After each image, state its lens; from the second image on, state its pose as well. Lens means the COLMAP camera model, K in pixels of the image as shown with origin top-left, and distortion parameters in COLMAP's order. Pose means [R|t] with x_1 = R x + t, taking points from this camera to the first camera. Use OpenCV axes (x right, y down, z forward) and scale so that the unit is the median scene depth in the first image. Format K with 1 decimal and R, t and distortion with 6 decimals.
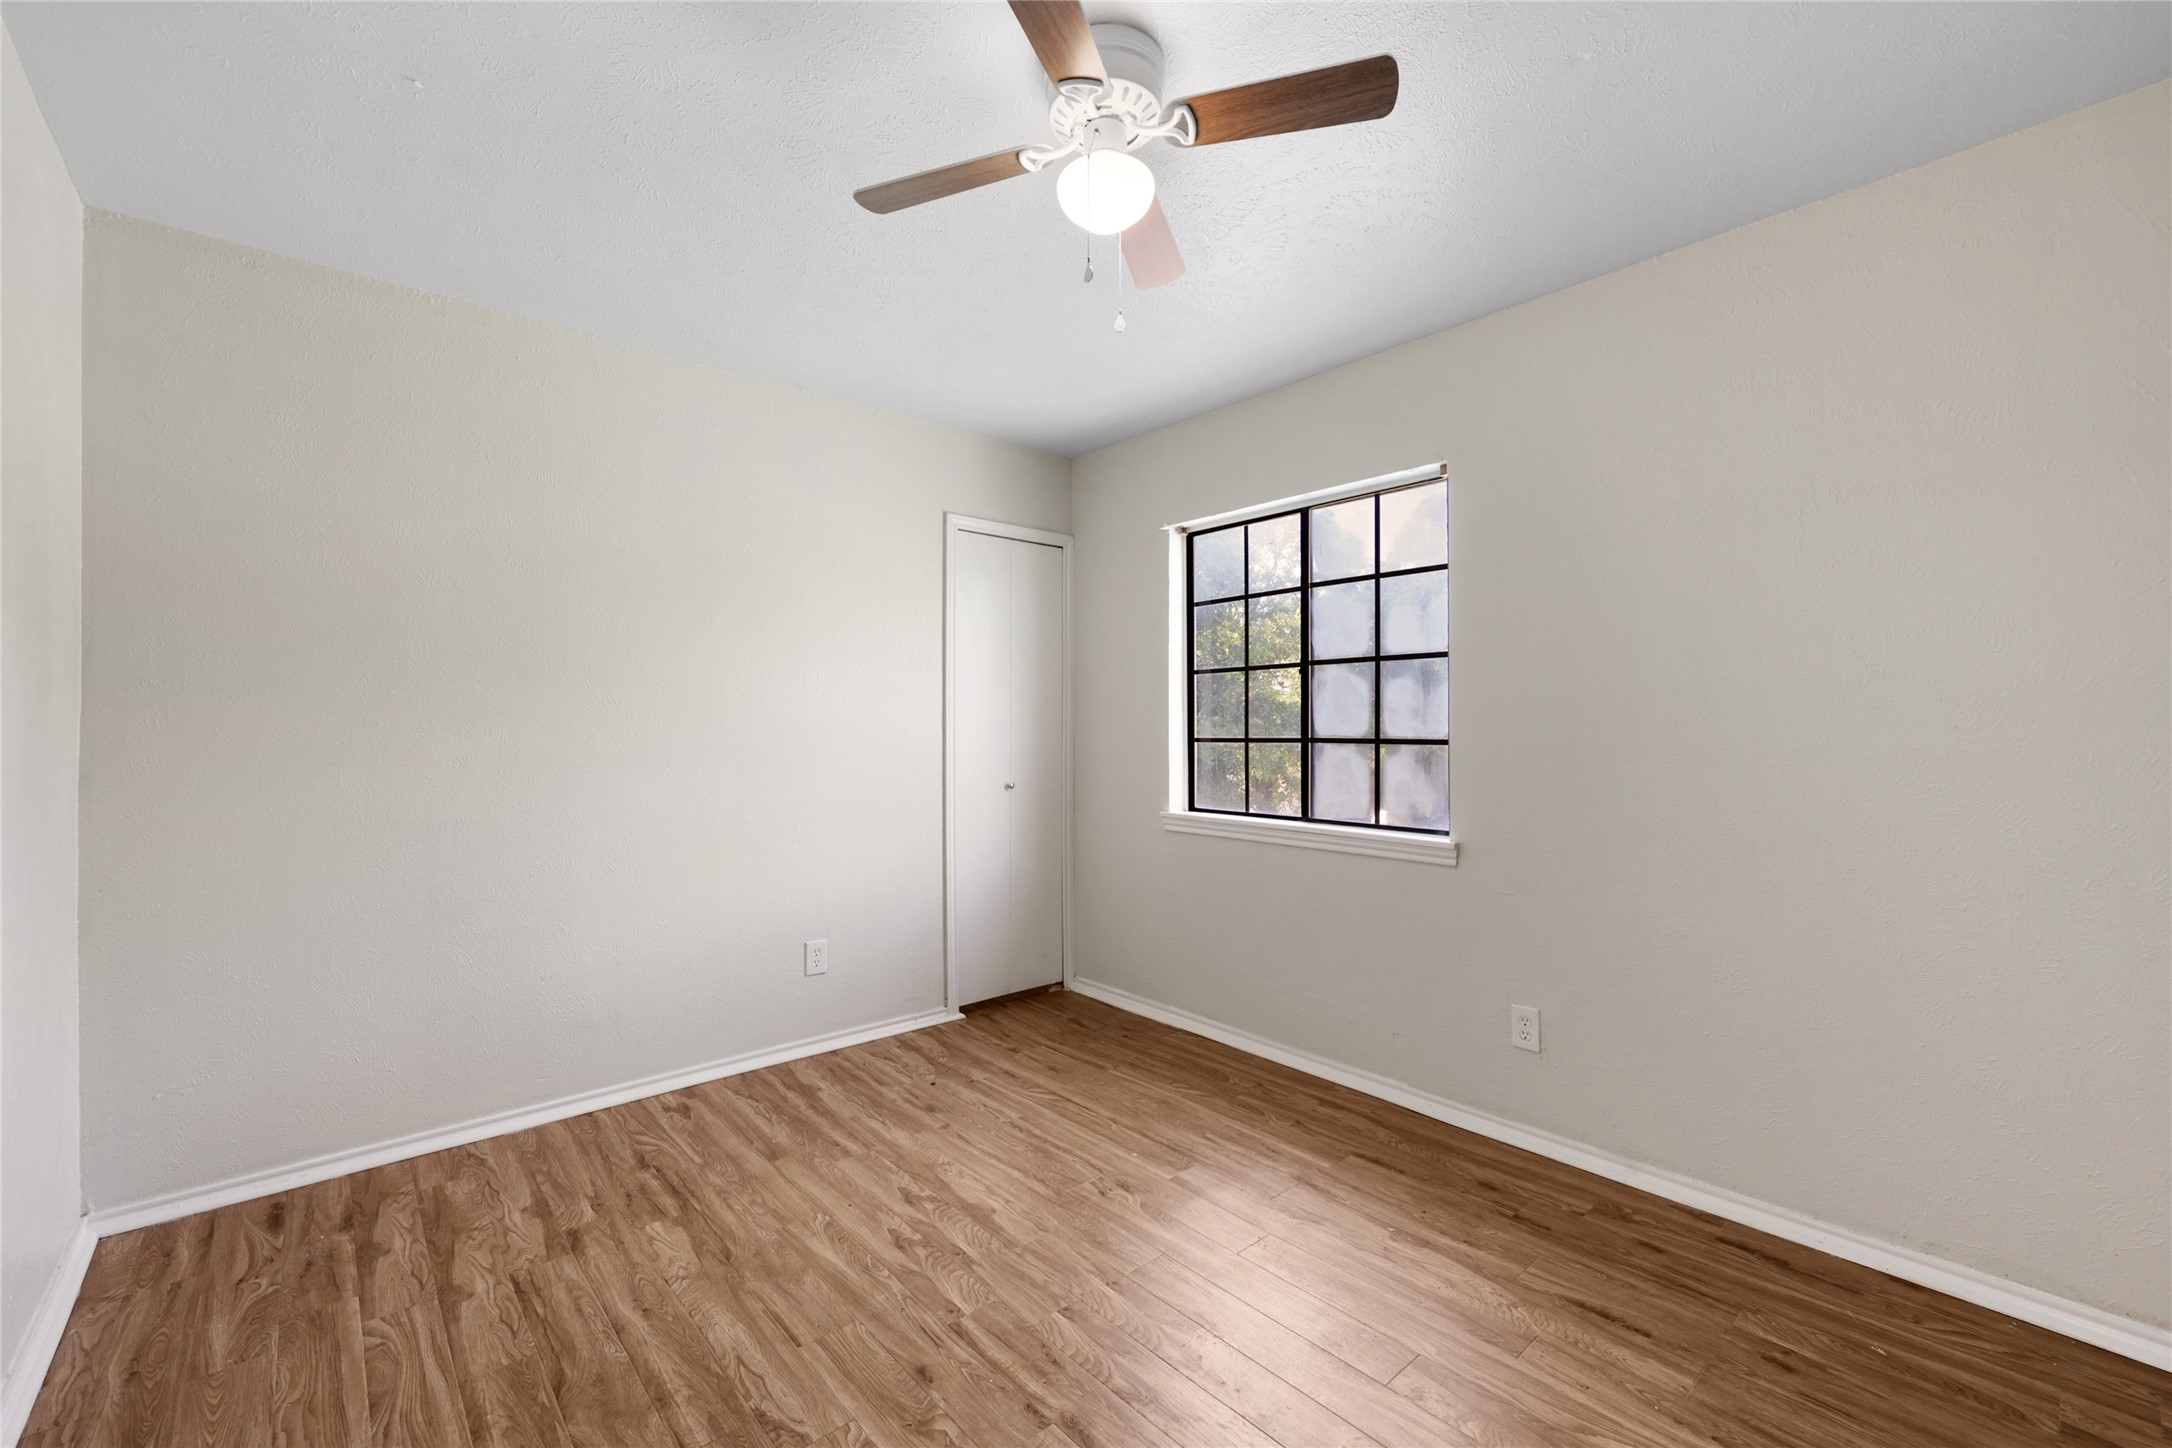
lens RADIAL K [[886.7, 0, 1087.8], [0, 886.7, 726.6], [0, 0, 1]] dist [0.003761, 0.000178]
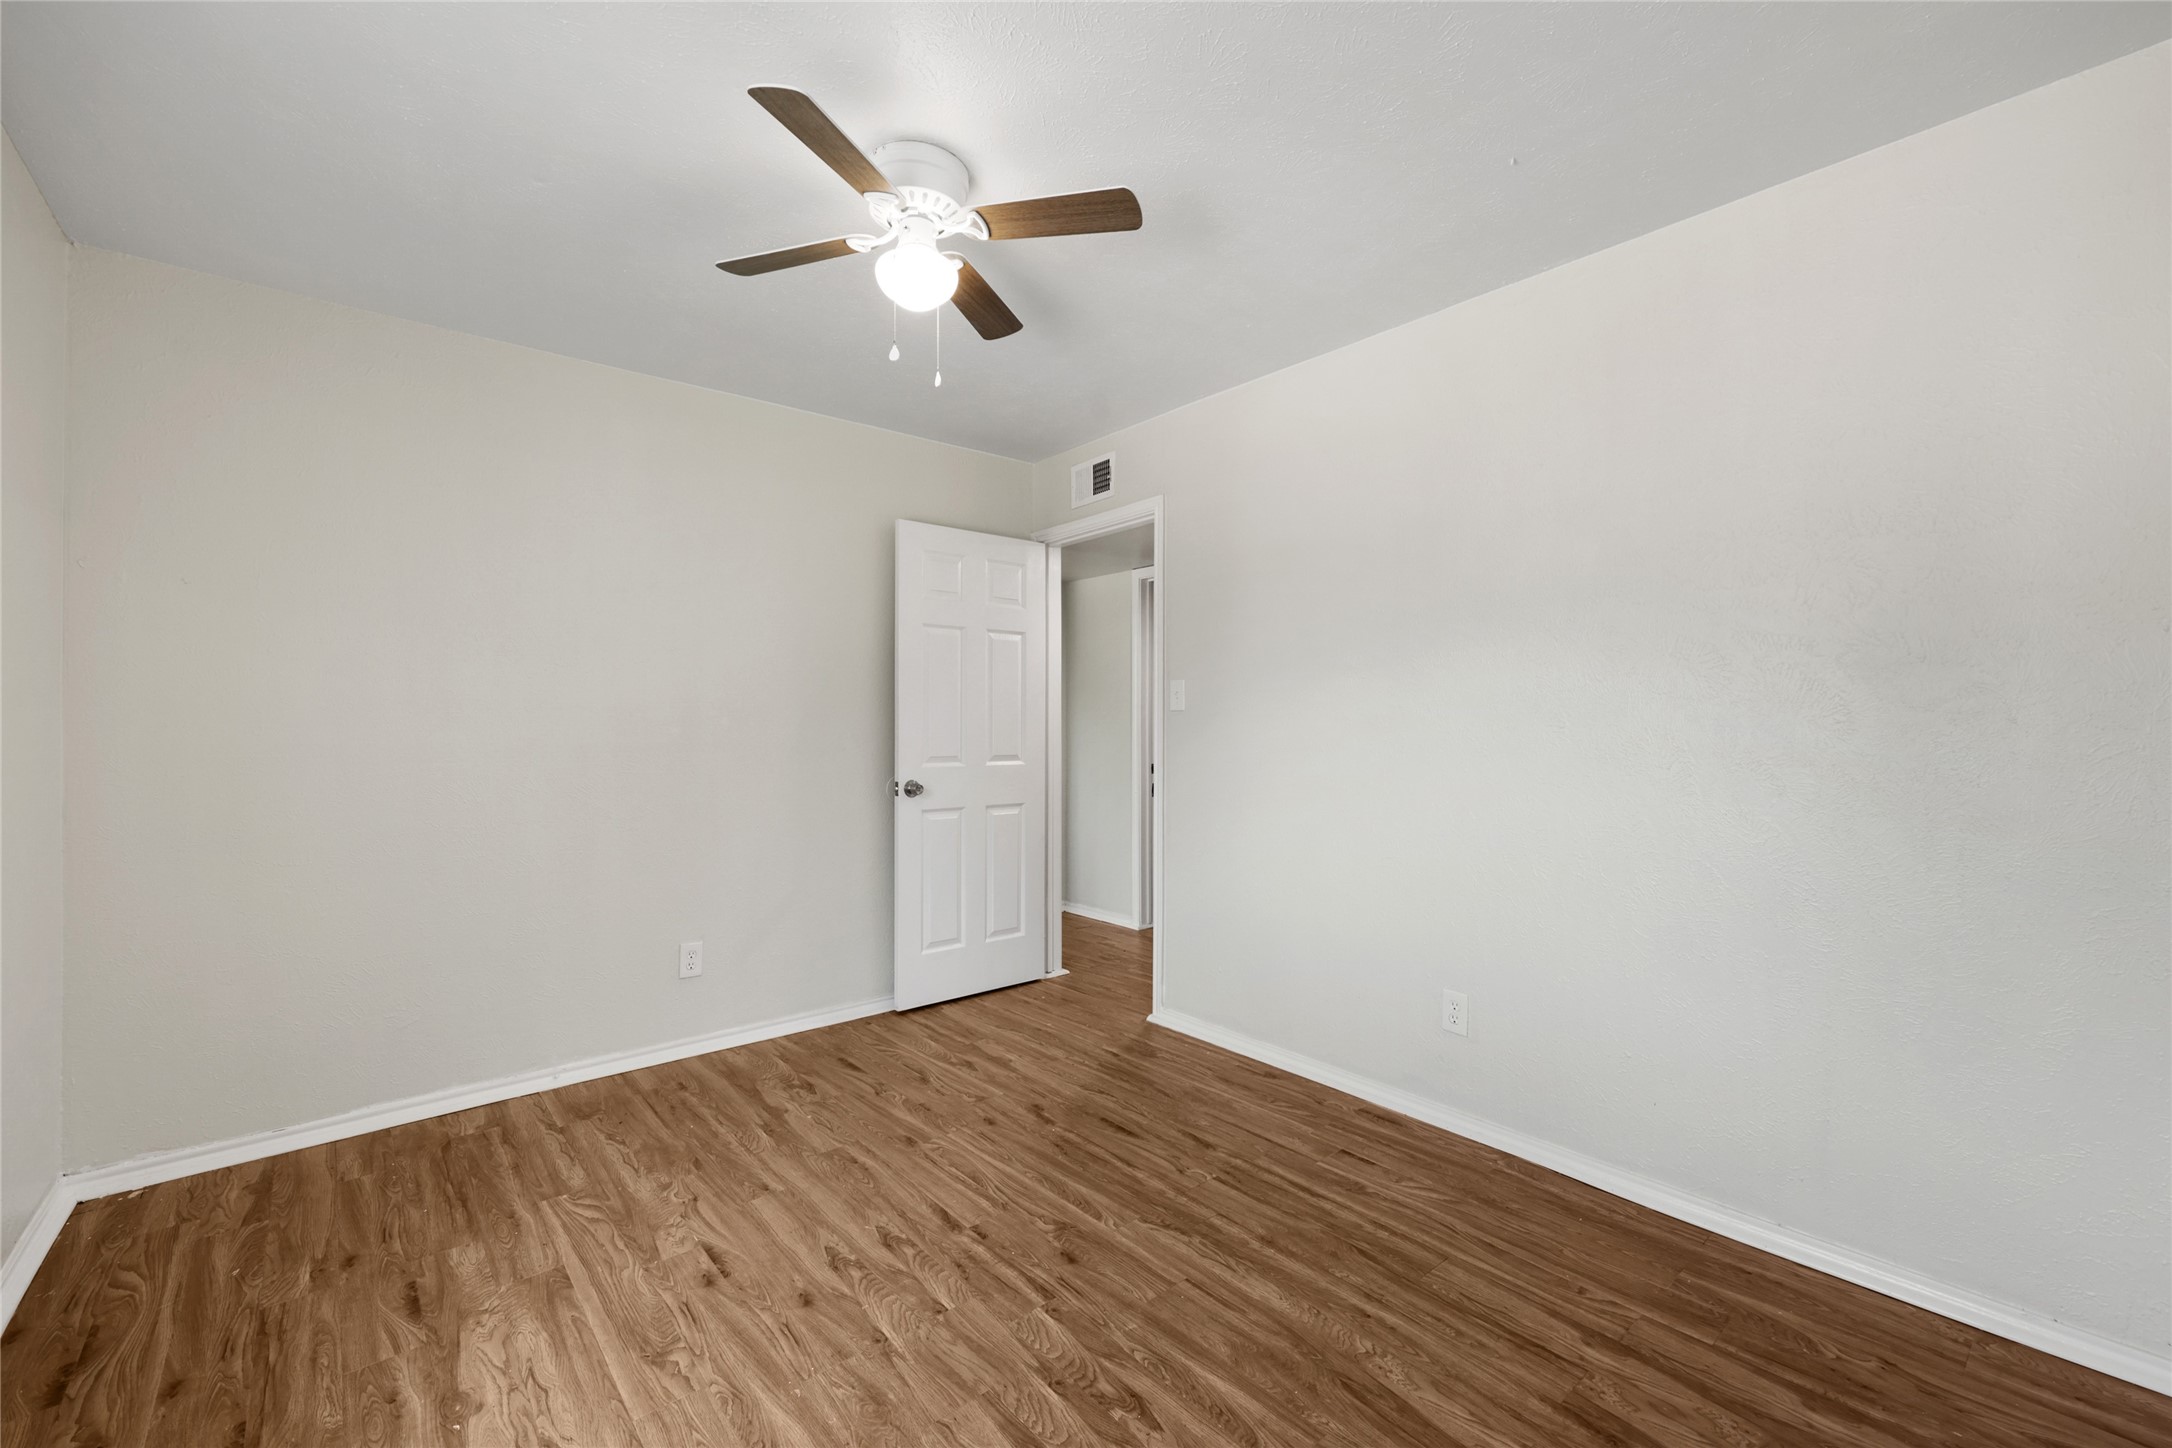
lens RADIAL K [[886.7, 0, 1084.1], [0, 886.7, 725.5], [0, 0, 1]] dist [0.003761, 0.000178]
pose [[-0.999836, 0.004923, 0.017413, -0.208034], [0.004845, 0.999978, -0.004519, 0.010467], [-0.017435, -0.004434, -0.999838, 2.002162]]
